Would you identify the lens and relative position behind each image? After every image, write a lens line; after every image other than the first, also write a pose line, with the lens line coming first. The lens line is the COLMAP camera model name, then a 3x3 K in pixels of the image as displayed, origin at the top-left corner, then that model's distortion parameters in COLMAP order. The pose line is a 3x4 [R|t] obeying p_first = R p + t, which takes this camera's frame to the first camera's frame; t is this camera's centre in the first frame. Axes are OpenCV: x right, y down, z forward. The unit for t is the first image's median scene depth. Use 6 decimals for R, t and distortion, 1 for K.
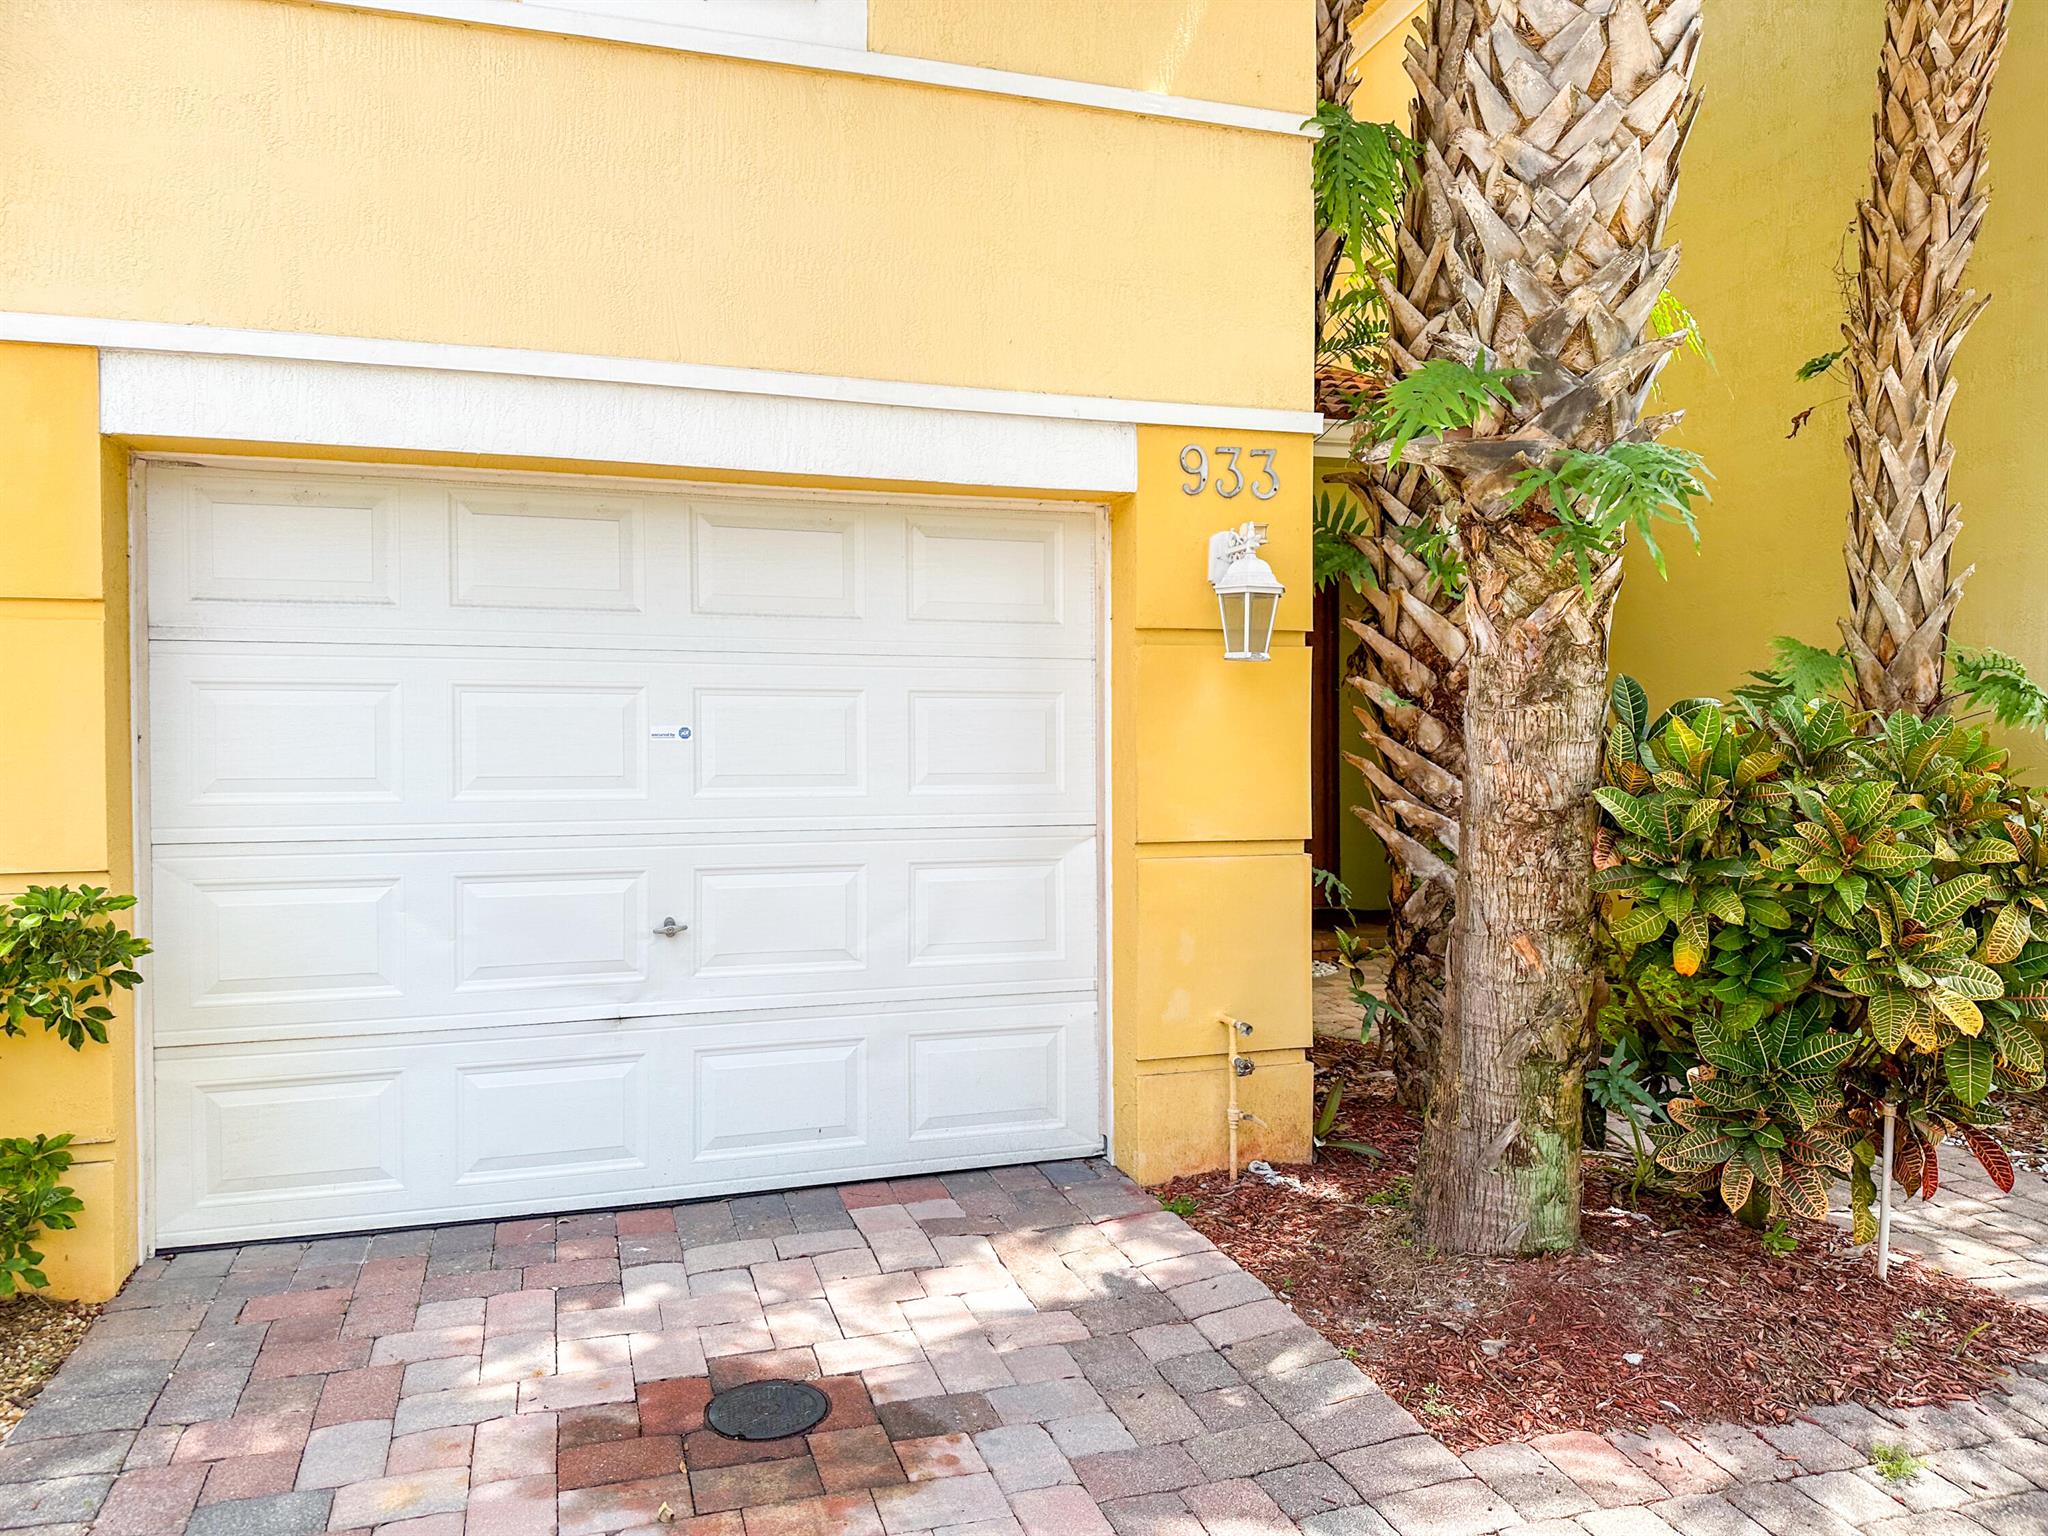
lens RADIAL K [[1454.5, 0, 1013.0], [0, 1454.5, 788.2], [0, 0, 1]] dist [0.028611, -0.030856]
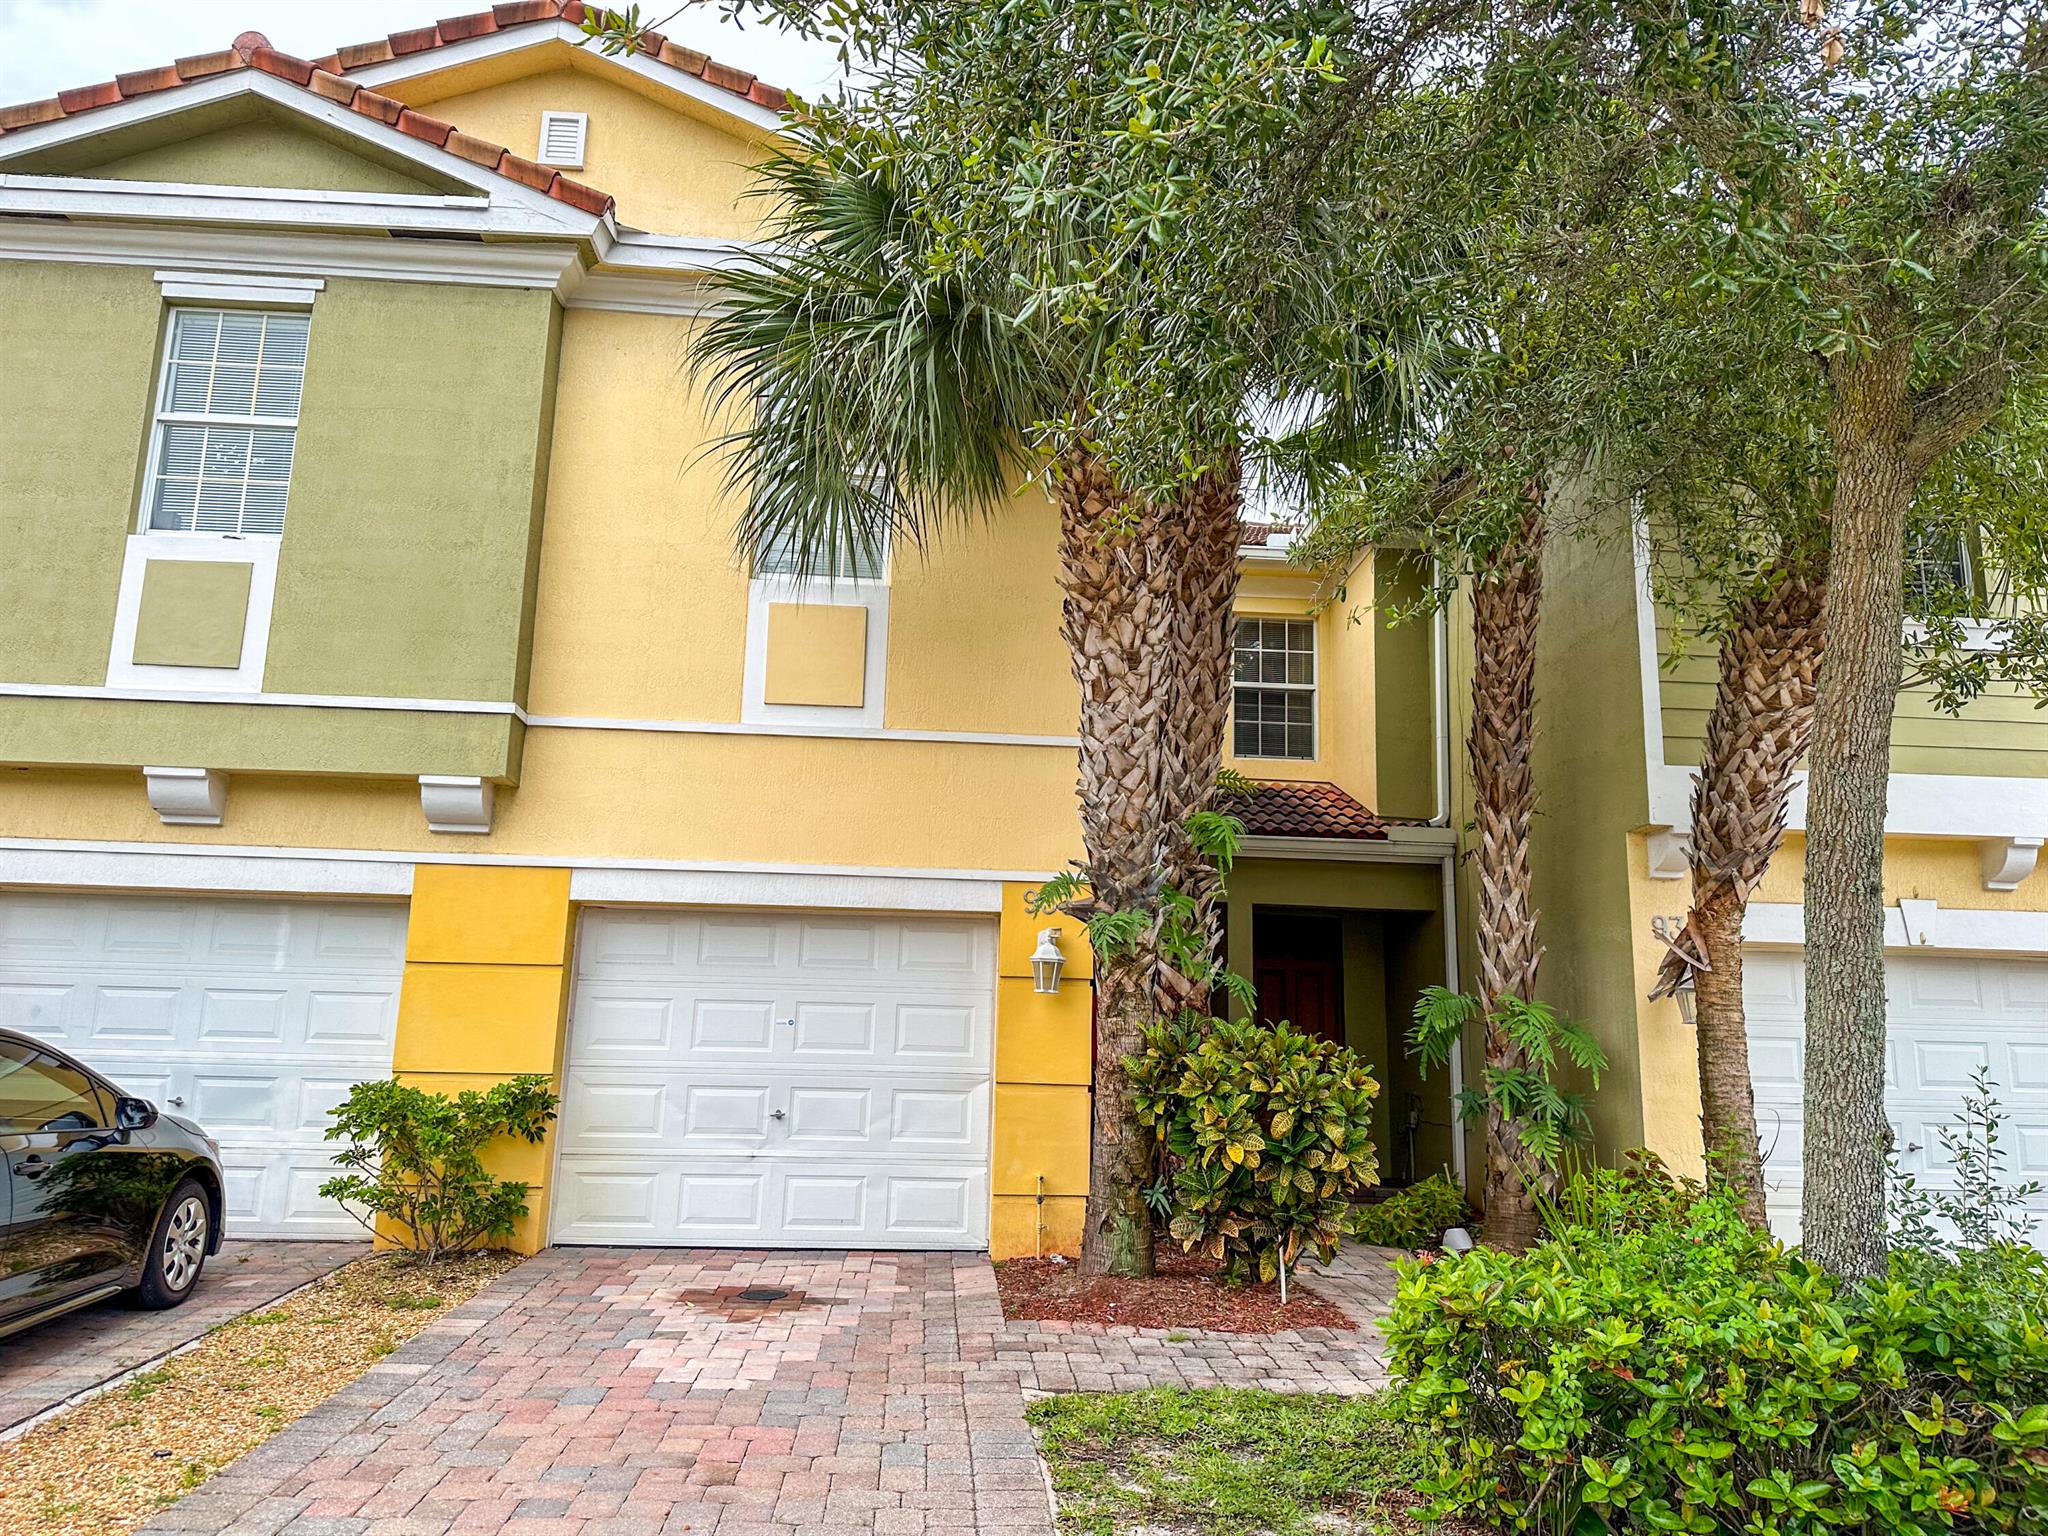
lens RADIAL K [[1454.5, 0, 1010.7], [0, 1454.5, 756.5], [0, 0, 1]] dist [0.028611, -0.030856]
pose [[0.967744, -0.020684, -0.251084, 0.666385], [-0.037777, 0.973442, -0.225793, 0.054915], [0.249086, 0.227996, 0.941262, -1.095553]]
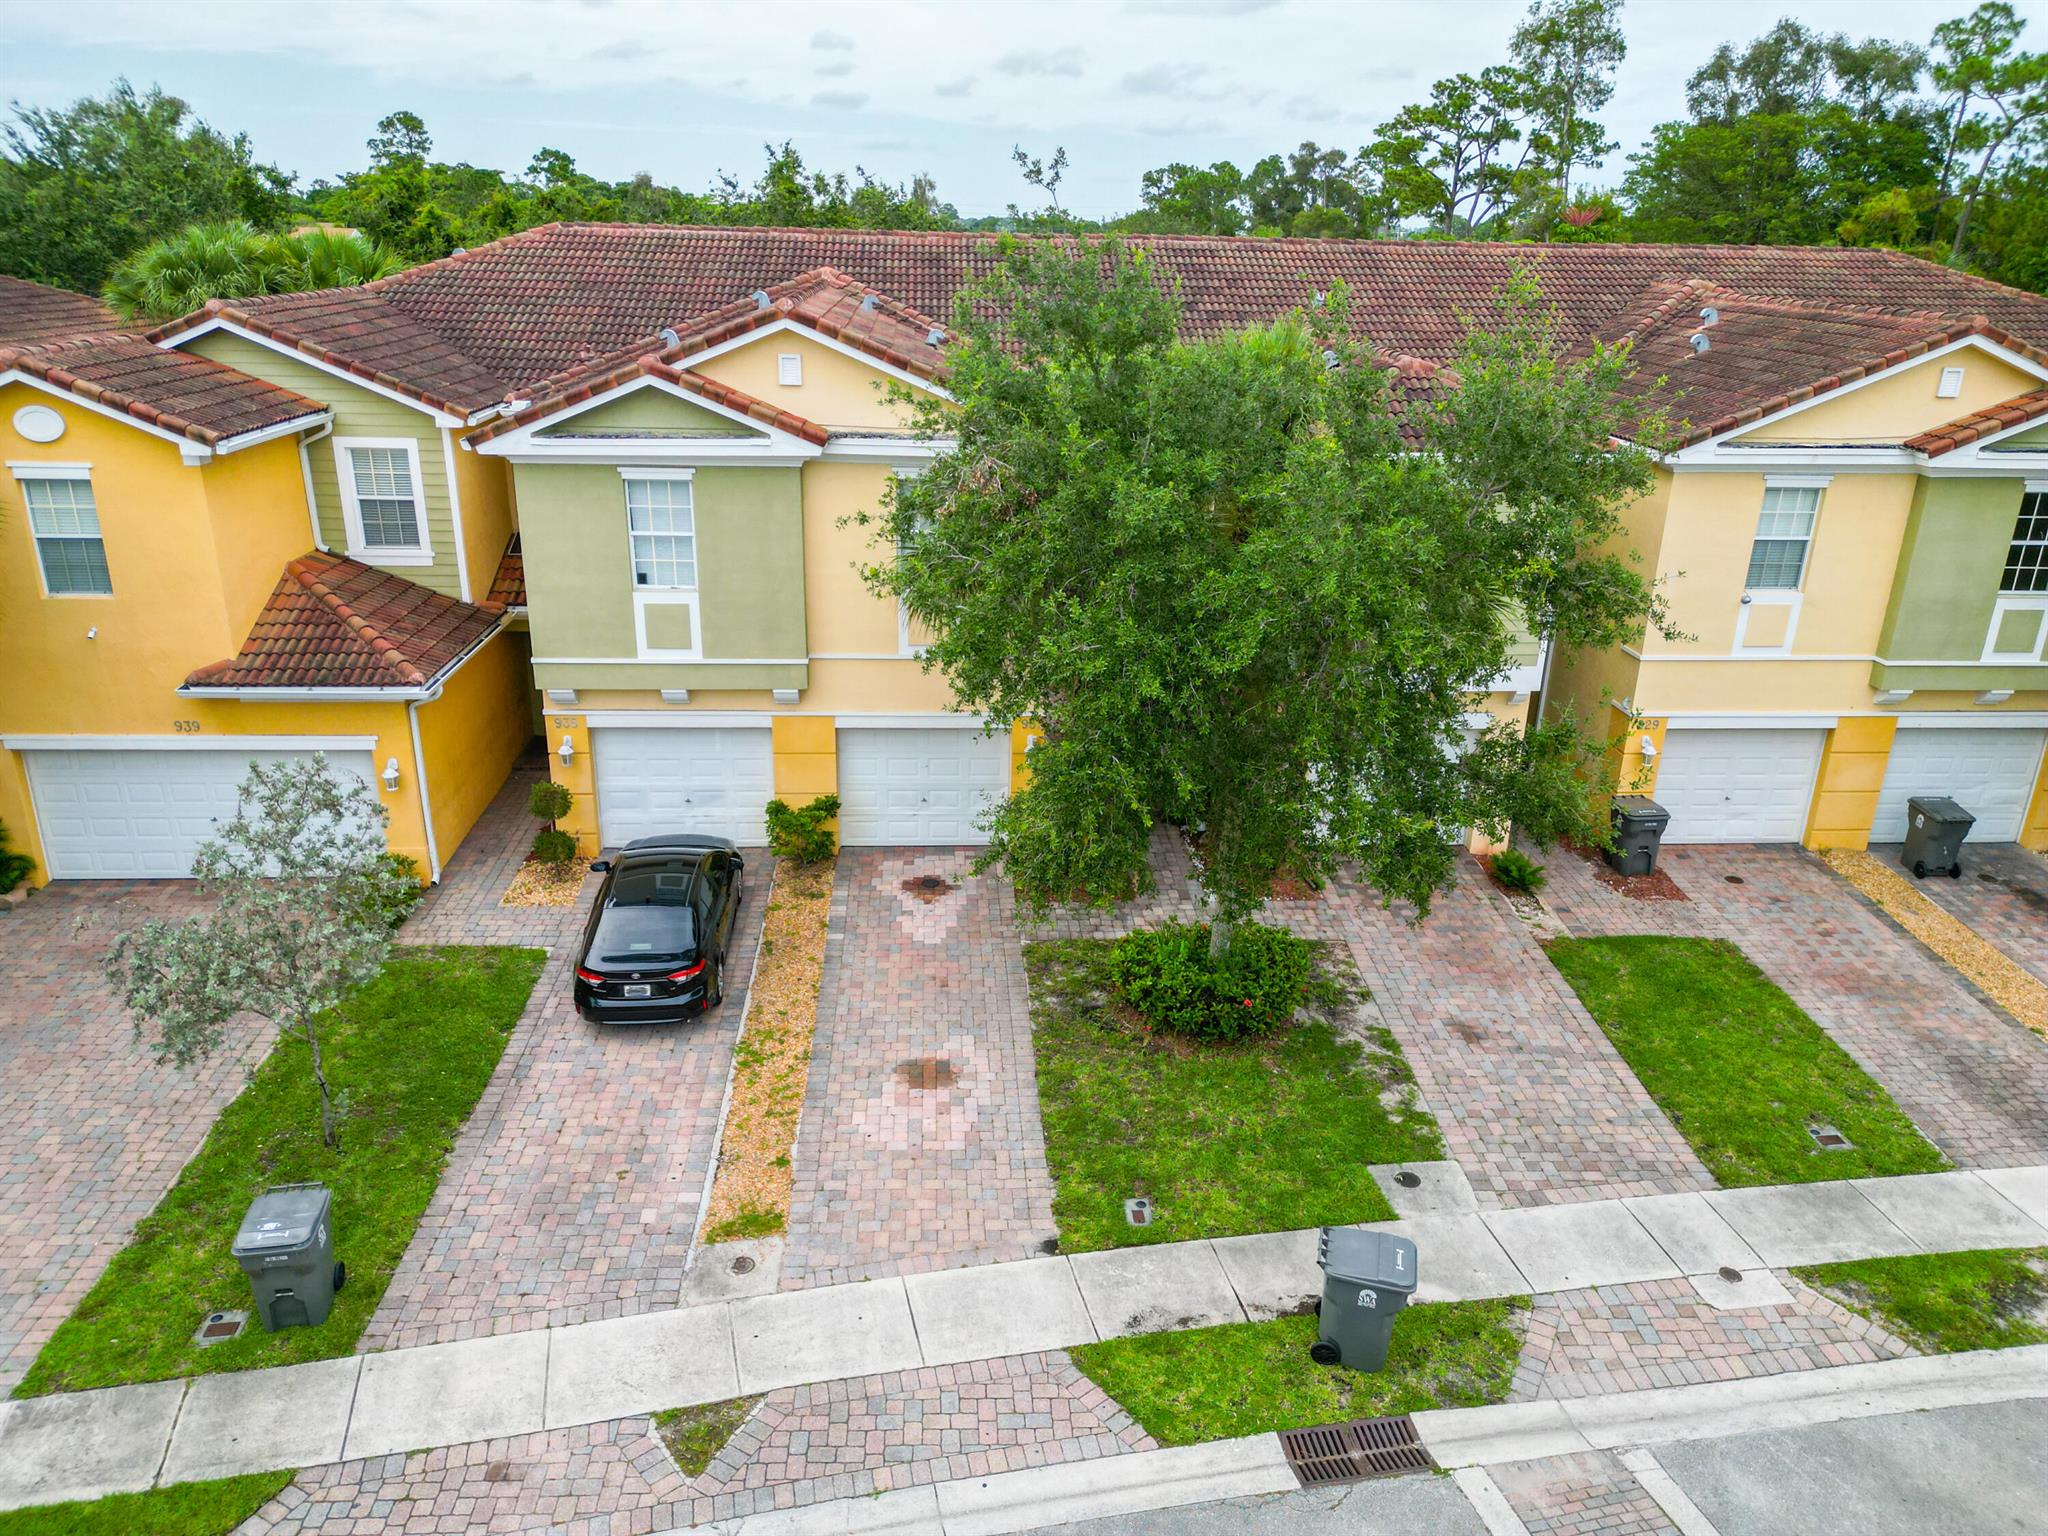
lens RADIAL K [[1444.4, 0, 1027.7], [0, 1444.4, 772.2], [0, 0, 1]] dist [0.041722, -0.032858]
pose [[0.969496, 0.110208, -0.218932, 1.330009], [-0.032740, 0.943436, 0.329935, -1.821931], [0.242910, -0.312703, 0.918266, -3.893784]]
